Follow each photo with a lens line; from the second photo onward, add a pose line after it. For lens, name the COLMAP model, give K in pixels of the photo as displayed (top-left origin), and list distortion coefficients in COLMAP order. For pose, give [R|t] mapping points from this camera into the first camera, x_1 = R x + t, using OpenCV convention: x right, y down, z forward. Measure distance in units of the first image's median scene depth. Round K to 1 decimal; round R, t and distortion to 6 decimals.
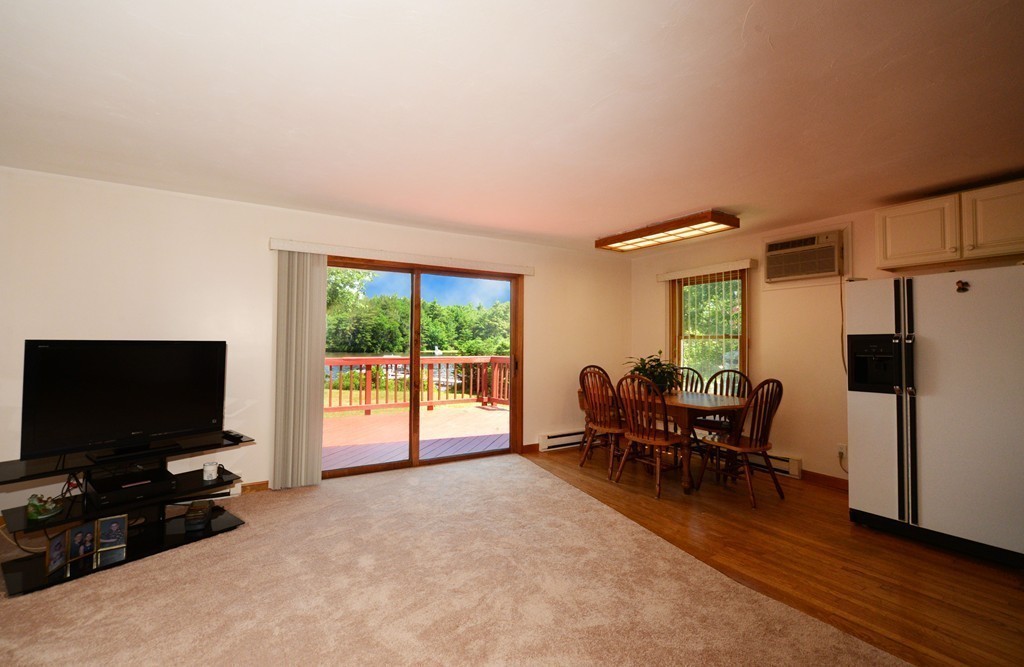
lens RADIAL K [[418.7, 0, 475.6], [0, 418.7, 333.1], [0, 0, 1]] dist [-0.009046, -0.000192]
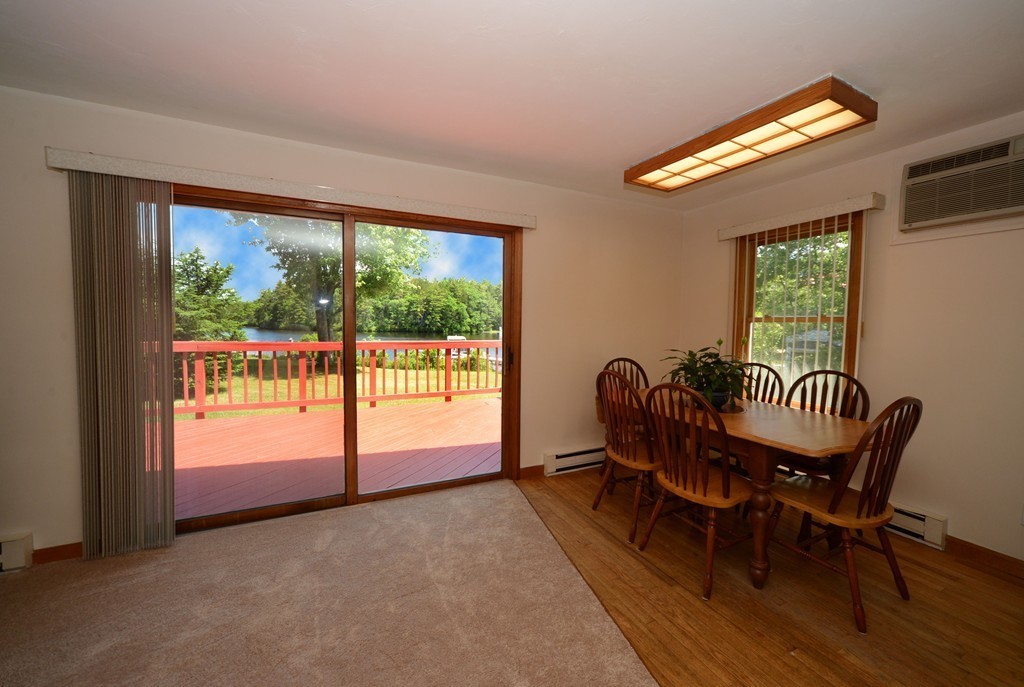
lens RADIAL K [[391.9, 0, 520.1], [0, 391.9, 342.7], [0, 0, 1]] dist [-0.009132, 0.001023]
pose [[0.998833, 0.007259, -0.047744, 0.156785], [-0.003844, 0.997453, 0.071230, 0.004027], [0.048139, -0.070963, 0.996317, 0.370094]]
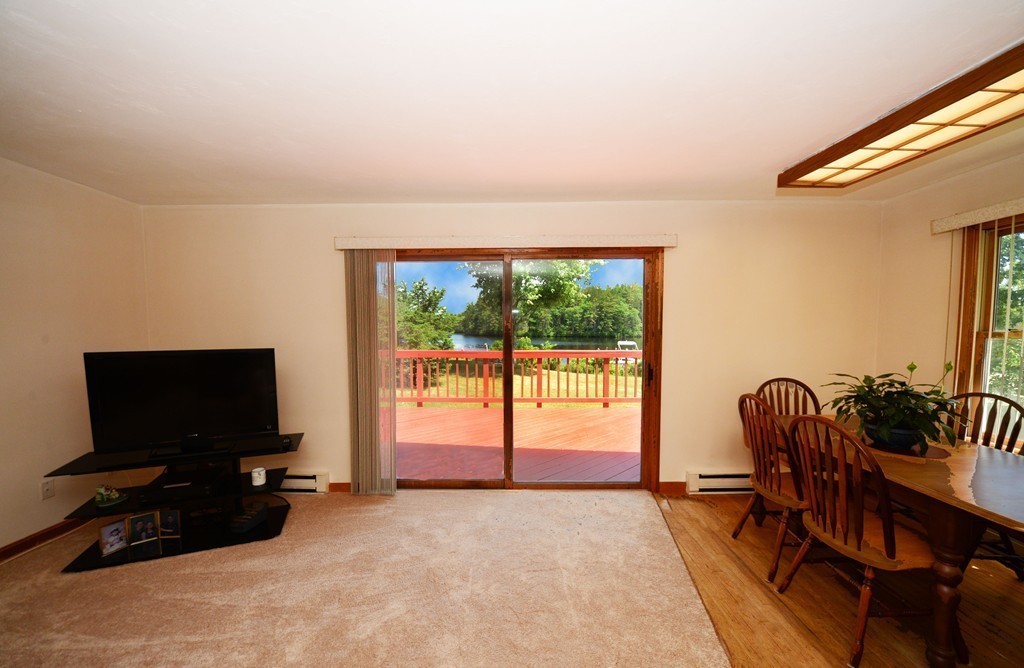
lens RADIAL K [[372.6, 0, 513.3], [0, 372.6, 349.1], [0, 0, 1]] dist [-0.013131, 0.000449]
pose [[0.873003, 0.016803, -0.487426, 0.221749], [0.021347, 0.997132, 0.072608, -0.020573], [0.487248, -0.073792, 0.870140, 0.347185]]
